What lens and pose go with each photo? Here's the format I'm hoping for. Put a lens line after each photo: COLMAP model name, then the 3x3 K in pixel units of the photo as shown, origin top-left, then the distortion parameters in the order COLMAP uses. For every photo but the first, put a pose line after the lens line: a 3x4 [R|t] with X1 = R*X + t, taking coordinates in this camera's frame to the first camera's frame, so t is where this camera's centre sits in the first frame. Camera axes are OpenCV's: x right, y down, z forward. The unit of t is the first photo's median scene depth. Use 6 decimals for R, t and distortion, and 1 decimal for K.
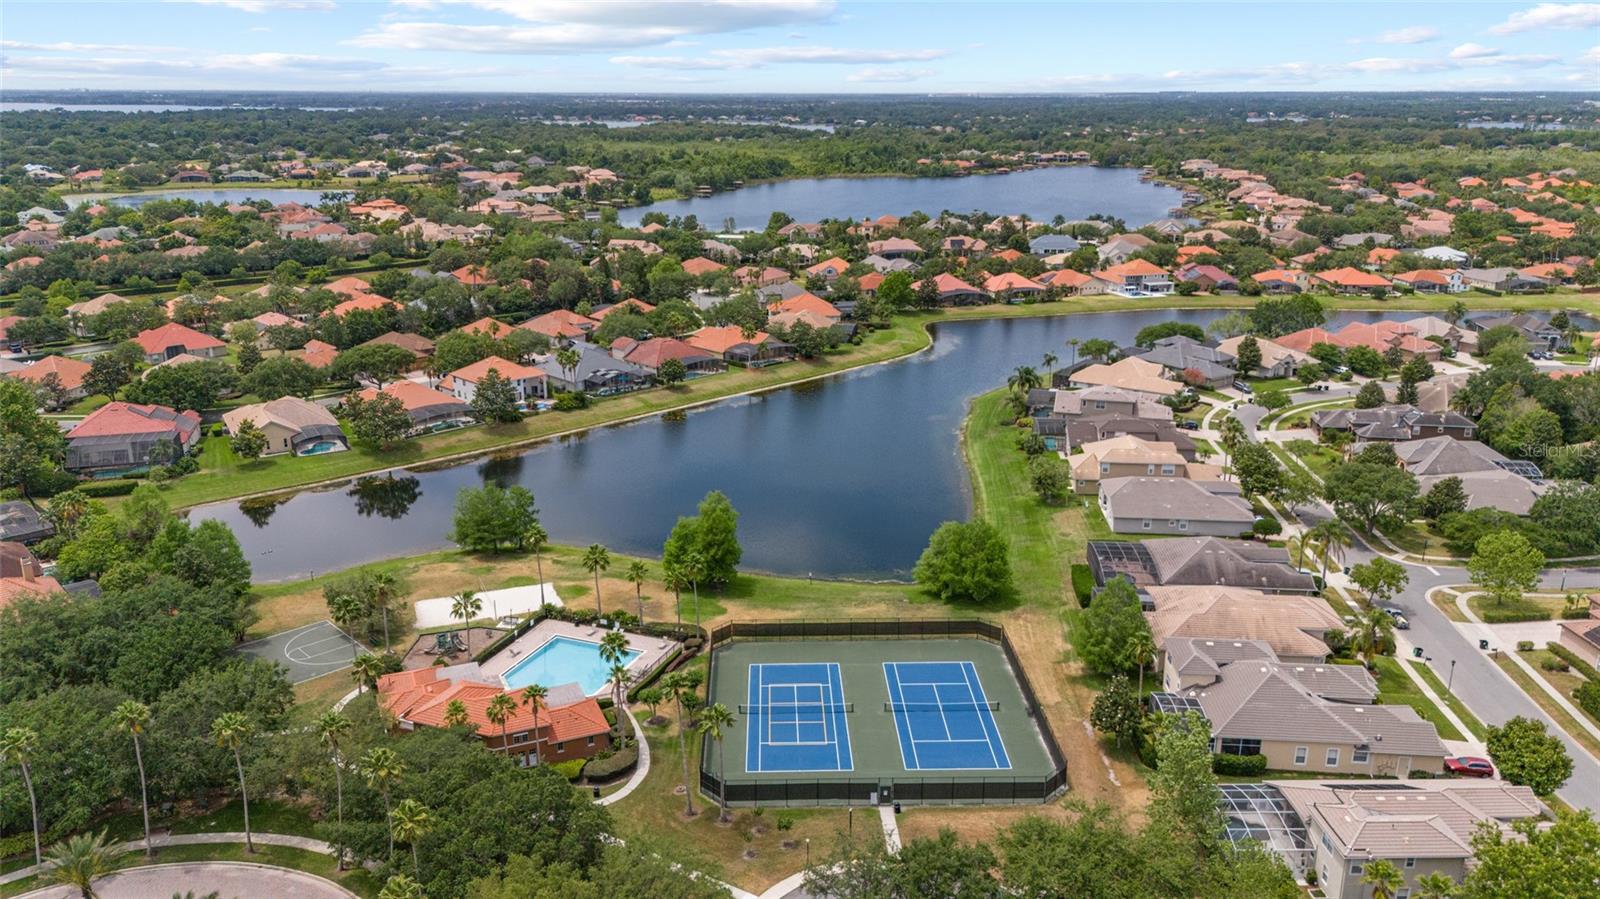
lens RADIAL K [[1158.1, 0, 810.0], [0, 1158.1, 448.6], [0, 0, 1]] dist [0.080830, -0.093831]
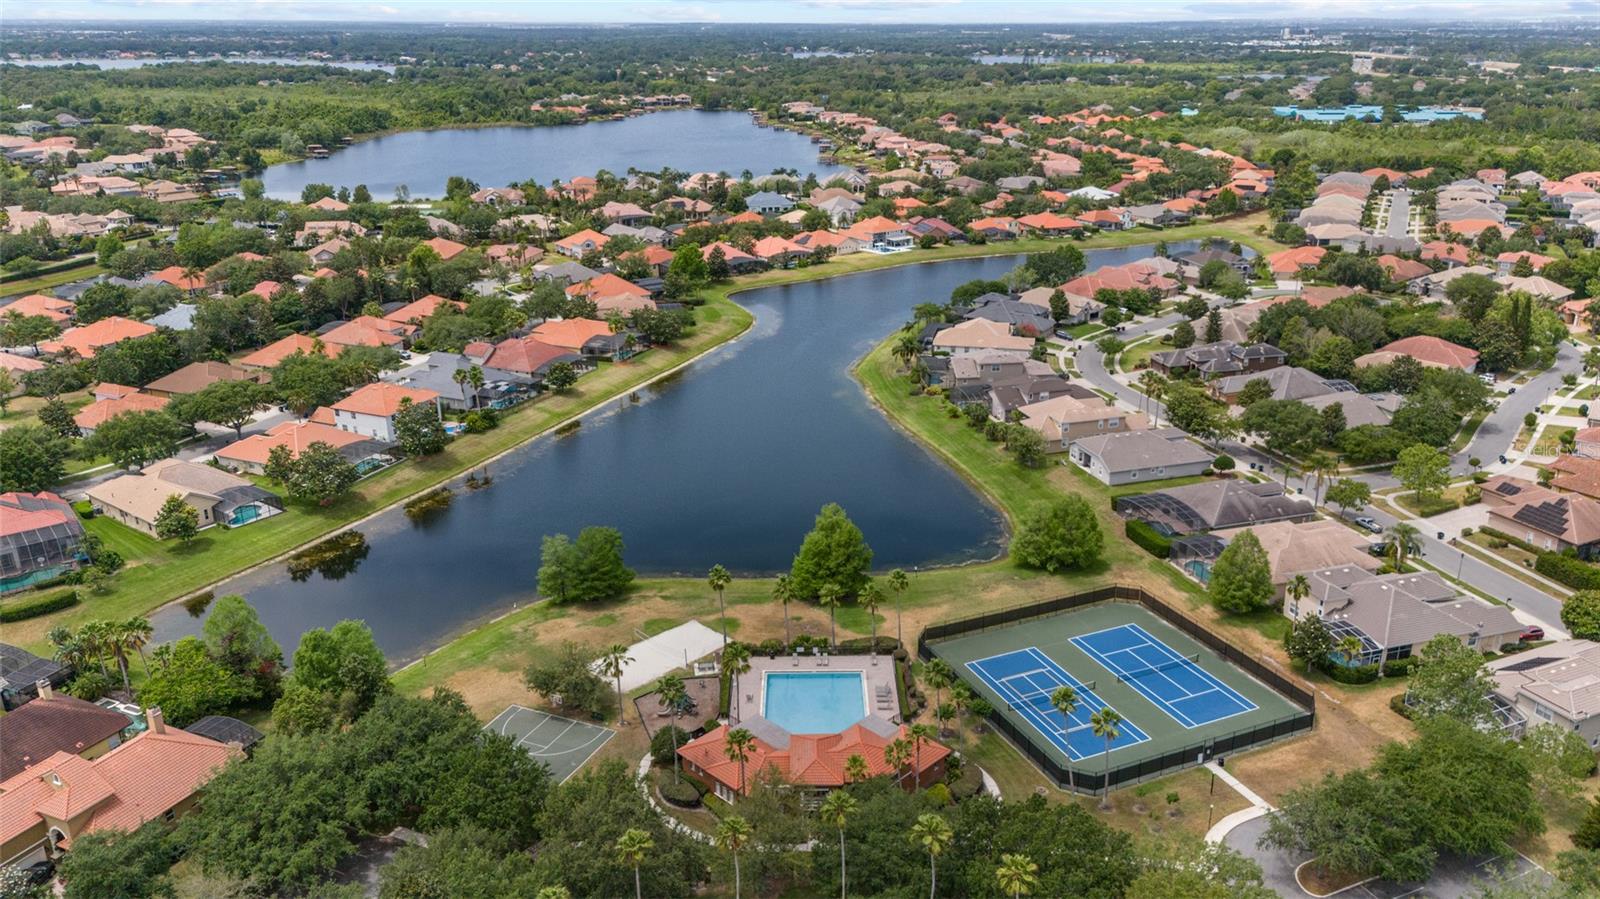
lens RADIAL K [[1163.8, 0, 817.9], [0, 1163.8, 449.8], [0, 0, 1]] dist [0.050103, -0.003540]
pose [[0.925438, -0.131765, 0.355250, -0.344355], [0.112685, 0.990873, 0.073976, -0.067553], [-0.361755, -0.028428, 0.931840, 0.032937]]
